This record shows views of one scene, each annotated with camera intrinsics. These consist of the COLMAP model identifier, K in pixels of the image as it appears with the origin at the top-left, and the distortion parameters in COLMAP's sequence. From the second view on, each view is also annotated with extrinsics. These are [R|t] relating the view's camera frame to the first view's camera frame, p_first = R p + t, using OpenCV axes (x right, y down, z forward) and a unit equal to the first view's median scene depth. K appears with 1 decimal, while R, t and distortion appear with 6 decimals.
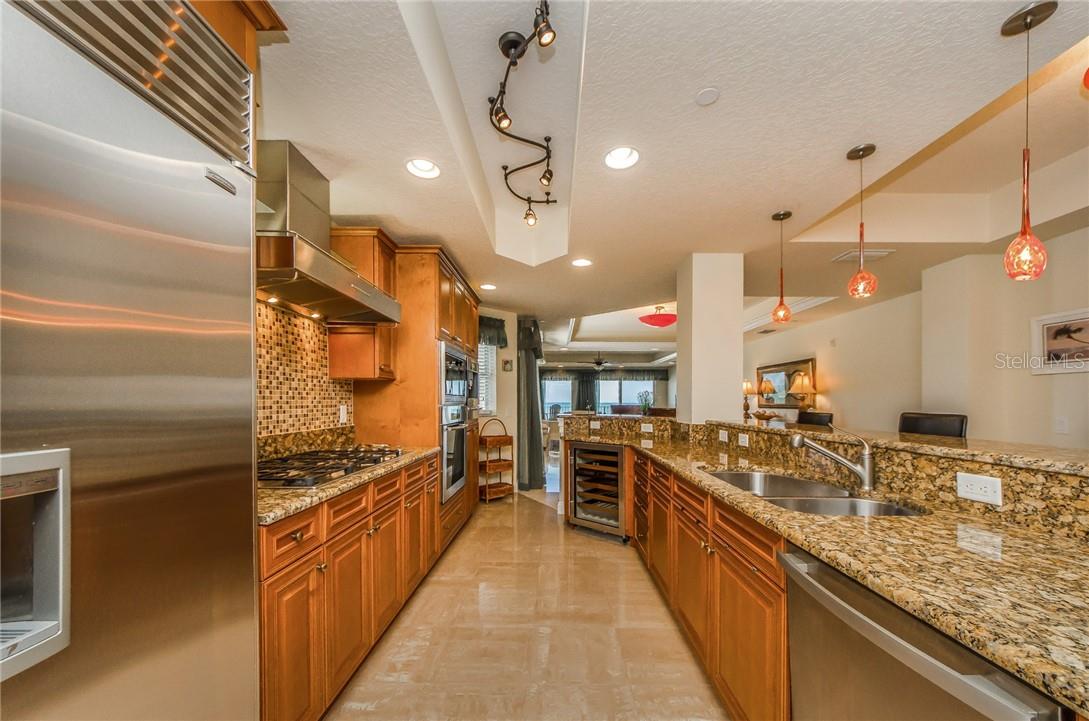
lens RADIAL K [[405.5, 0, 550.7], [0, 405.5, 404.1], [0, 0, 1]] dist [0.001691, 0.000157]
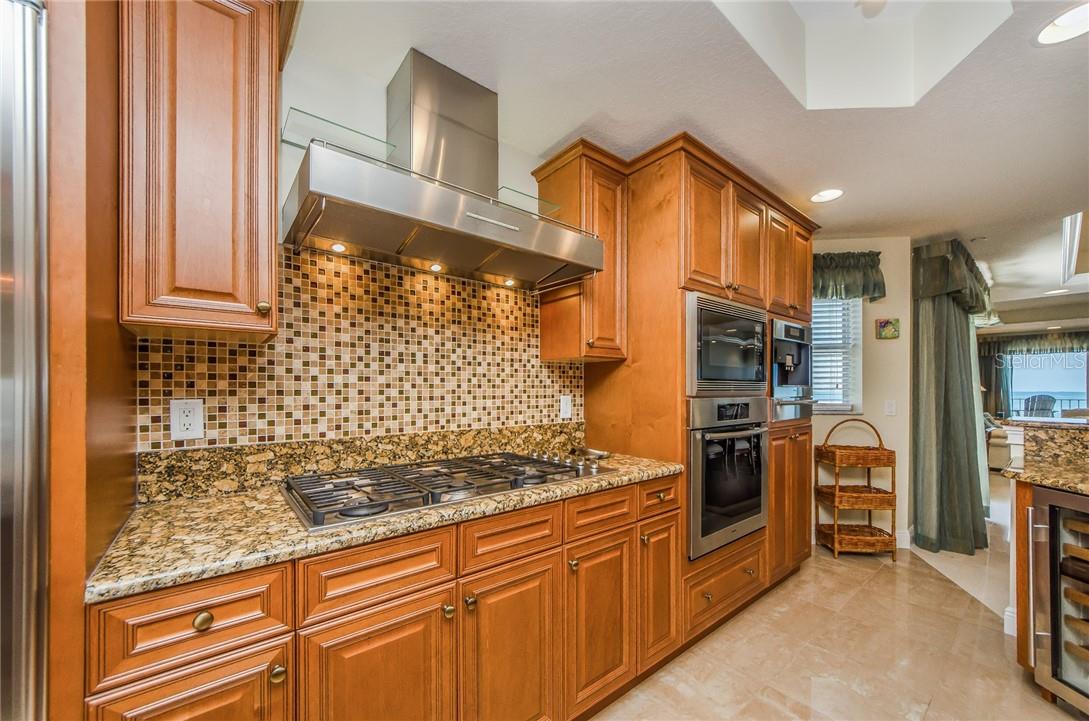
lens RADIAL K [[409.7, 0, 544.7], [0, 409.7, 390.5], [0, 0, 1]] dist [0.000614, 0.000272]
pose [[0.635667, 0.002395, -0.771960, 0.076832], [-0.005148, 0.999986, -0.001137, -0.005674], [0.771946, 0.004697, 0.635671, 0.501745]]
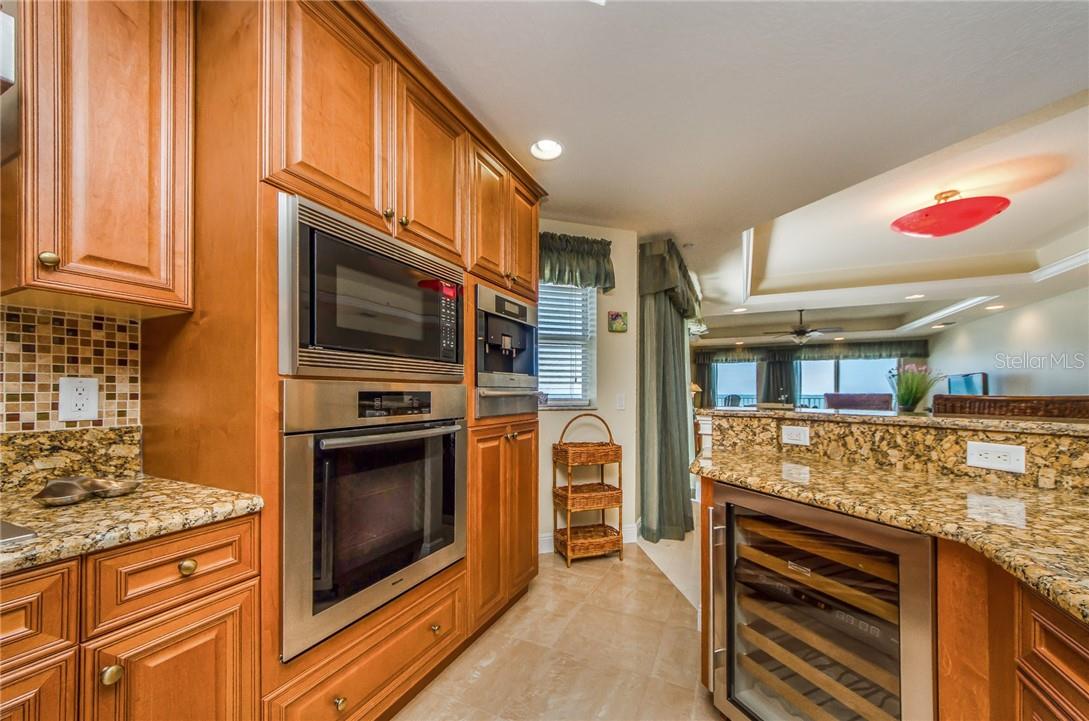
lens RADIAL K [[412.5, 0, 540.8], [0, 412.5, 394.7], [0, 0, 1]] dist [0.000441, 0.000057]
pose [[0.904252, 0.001179, -0.426997, 0.094732], [-0.002627, 0.999993, -0.002802, 0.021886], [0.426991, 0.003655, 0.904249, 0.882974]]
